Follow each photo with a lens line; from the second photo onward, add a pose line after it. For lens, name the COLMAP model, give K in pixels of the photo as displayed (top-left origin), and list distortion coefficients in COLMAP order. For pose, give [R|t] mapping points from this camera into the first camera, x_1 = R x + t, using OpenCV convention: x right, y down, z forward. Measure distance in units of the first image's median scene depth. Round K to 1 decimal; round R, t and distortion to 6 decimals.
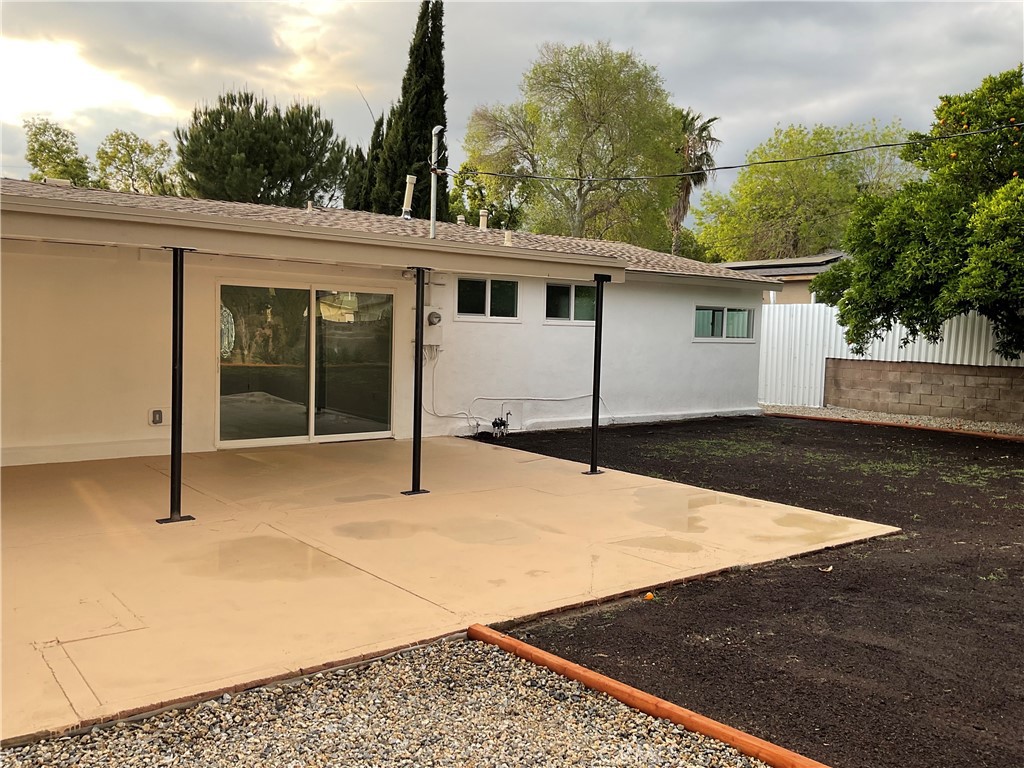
lens RADIAL K [[843.1, 0, 502.9], [0, 843.1, 379.9], [0, 0, 1]] dist [0.080470, -0.158126]
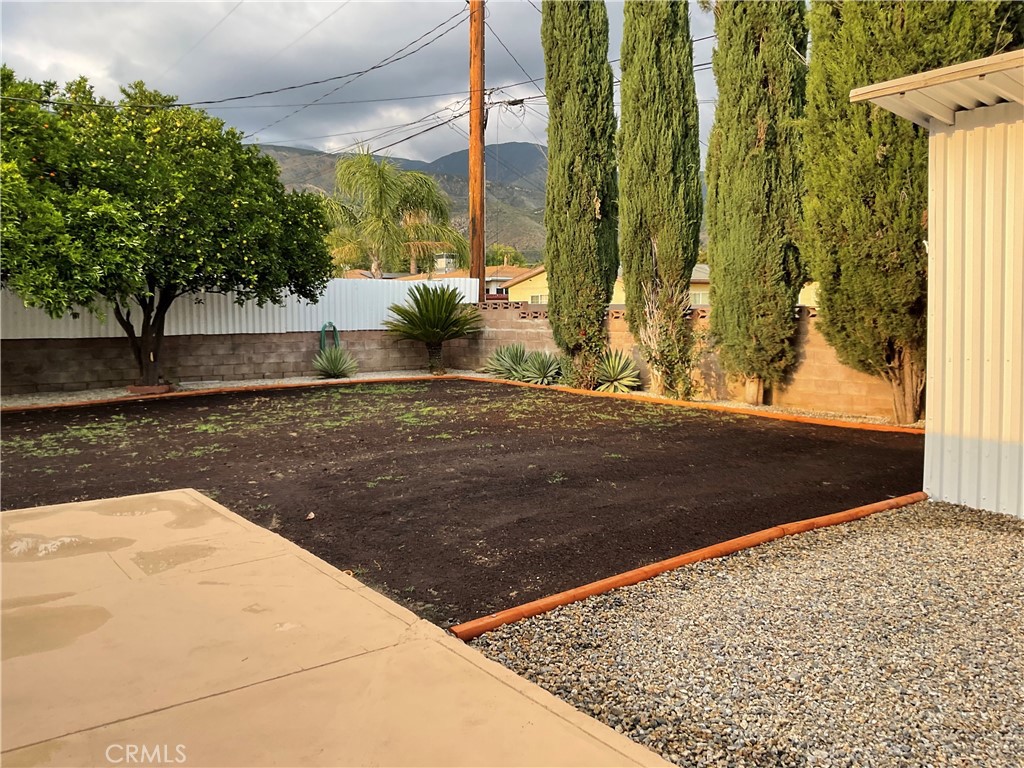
lens RADIAL K [[843.1, 0, 502.9], [0, 843.1, 379.9], [0, 0, 1]] dist [0.080470, -0.158126]
pose [[0.044725, -0.104947, 0.993472, -0.324150], [0.069555, 0.992381, 0.101700, -0.023818], [-0.996575, 0.064552, 0.051684, 0.314974]]
